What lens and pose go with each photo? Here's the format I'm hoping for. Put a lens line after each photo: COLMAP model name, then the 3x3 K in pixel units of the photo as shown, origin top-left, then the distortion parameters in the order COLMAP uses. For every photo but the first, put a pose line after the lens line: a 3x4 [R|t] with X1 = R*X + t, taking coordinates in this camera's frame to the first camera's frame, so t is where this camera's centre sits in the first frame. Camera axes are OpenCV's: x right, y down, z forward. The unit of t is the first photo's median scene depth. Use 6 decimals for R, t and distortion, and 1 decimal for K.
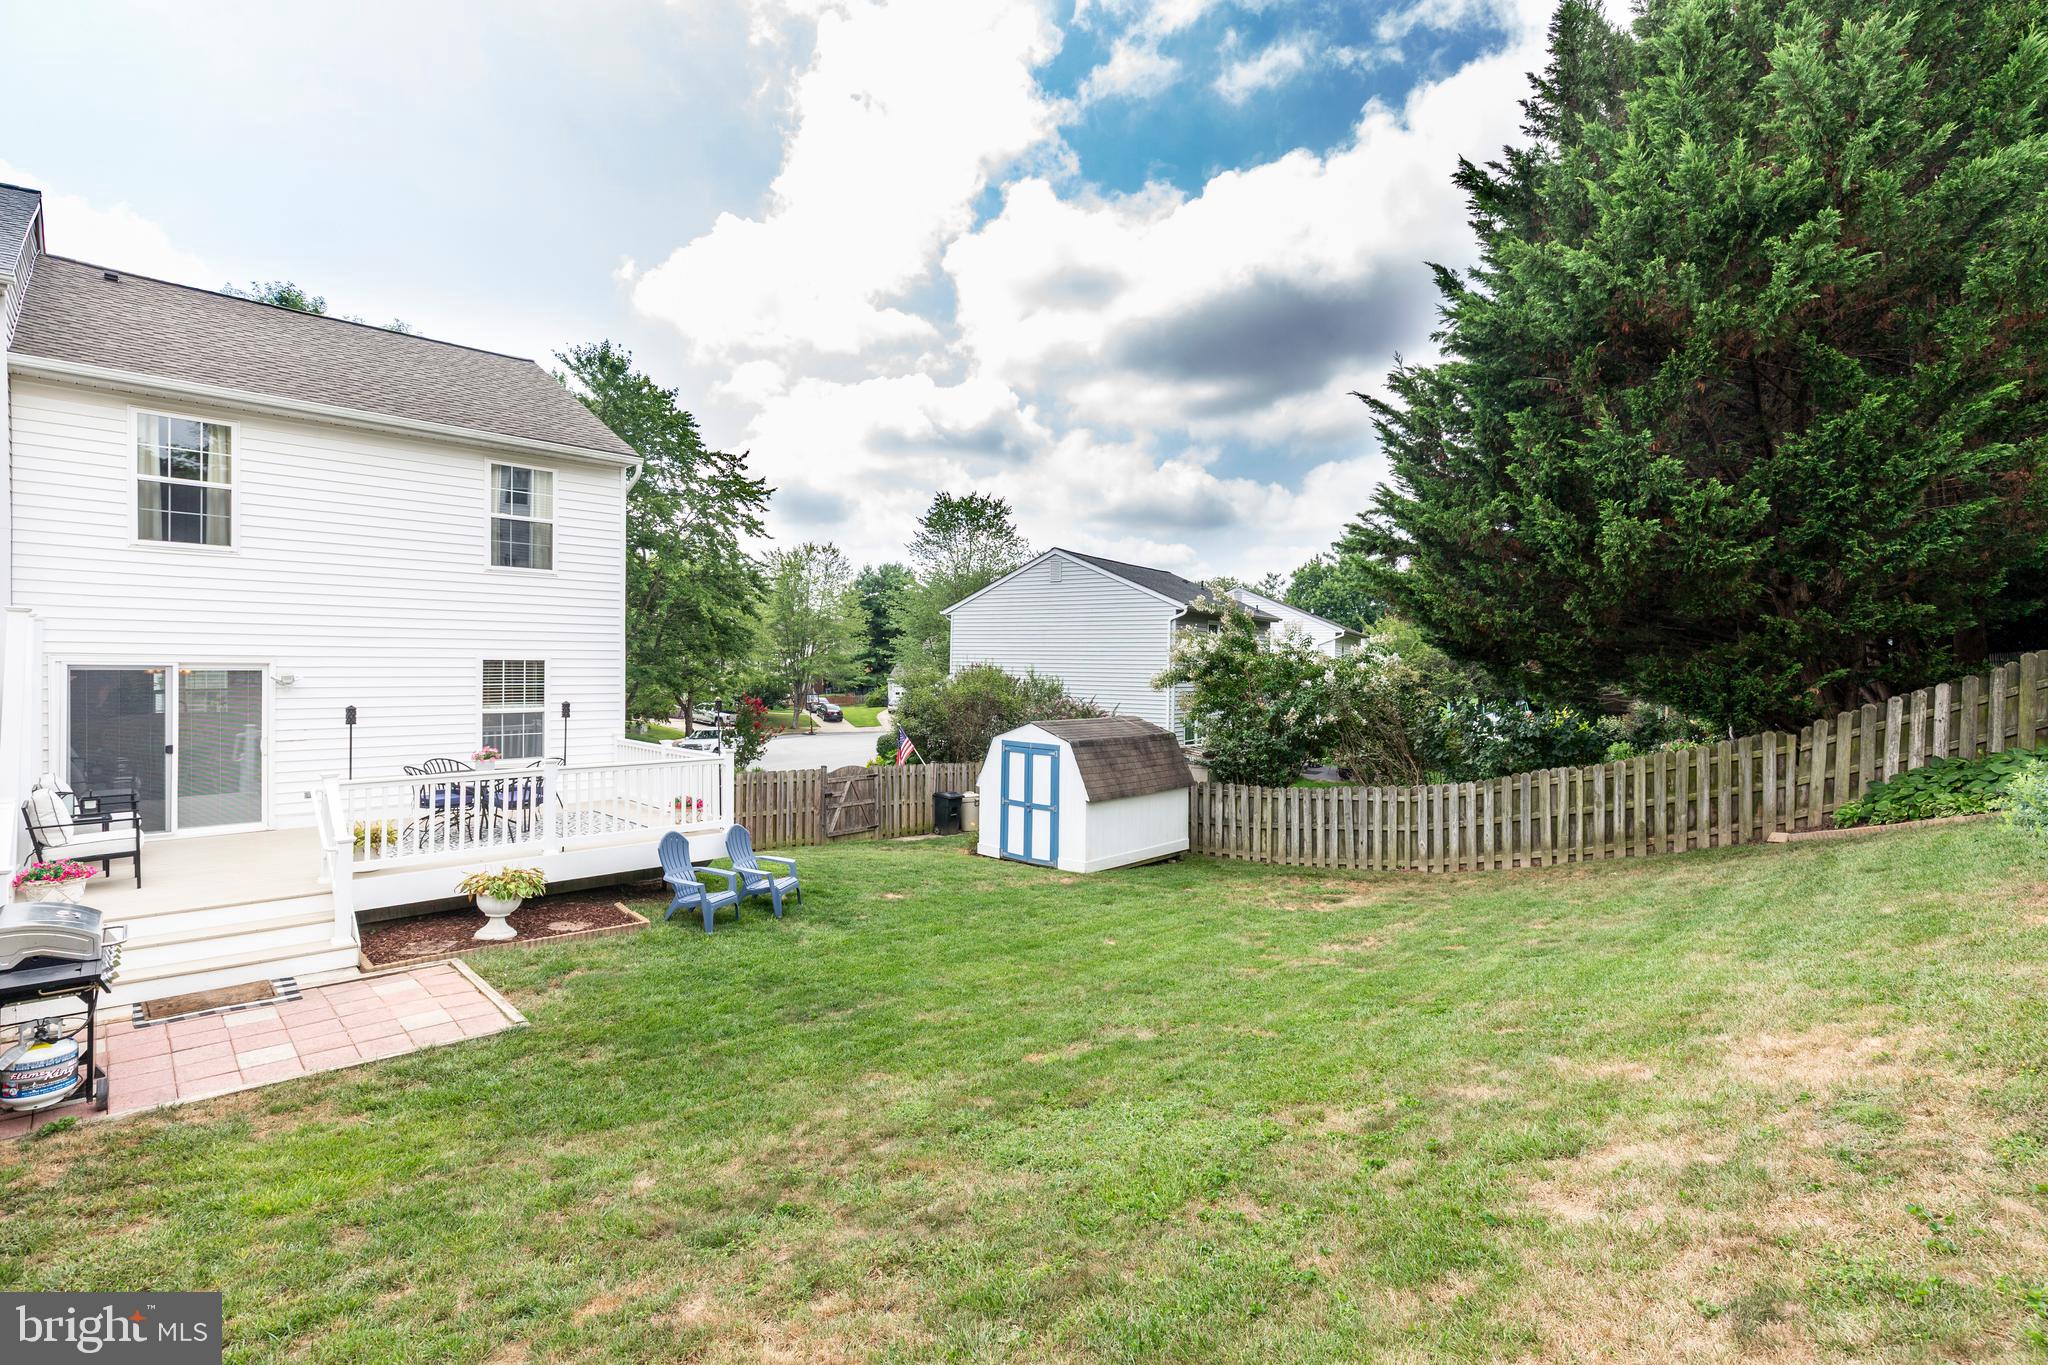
lens RADIAL K [[922.7, 0, 1021.7], [0, 922.7, 675.0], [0, 0, 1]] dist [-0.000185, 0.000216]
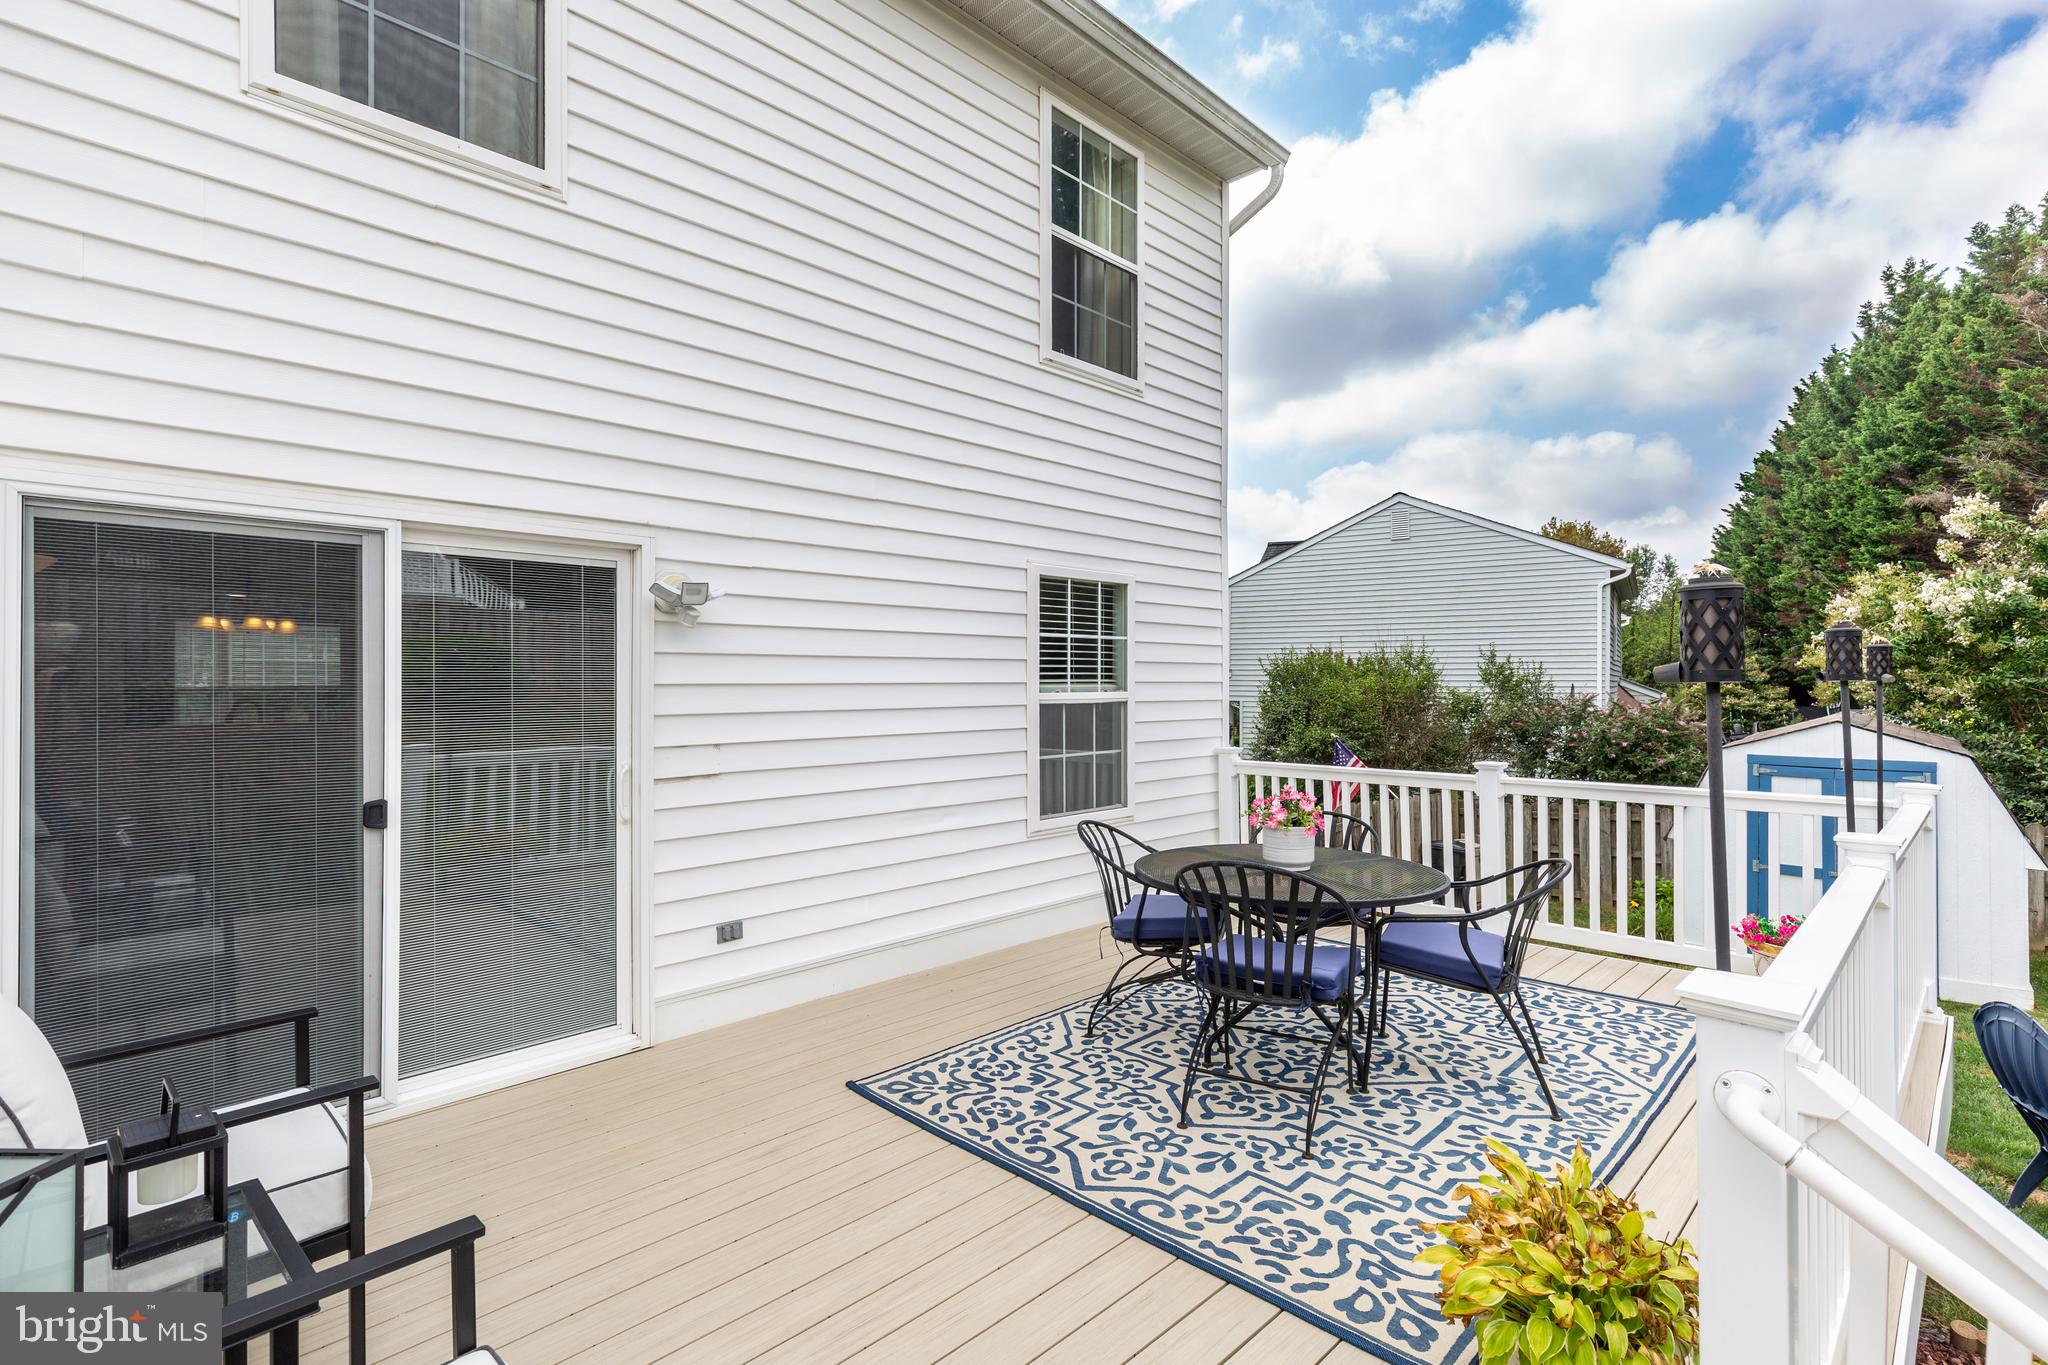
lens RADIAL K [[949.7, 0, 1018.4], [0, 949.7, 683.9], [0, 0, 1]] dist [0.014931, -0.000221]
pose [[0.999857, -0.011141, 0.012756, -0.681168], [0.011276, 0.999881, -0.010566, 0.041791], [-0.012637, 0.010708, 0.999863, 0.652230]]
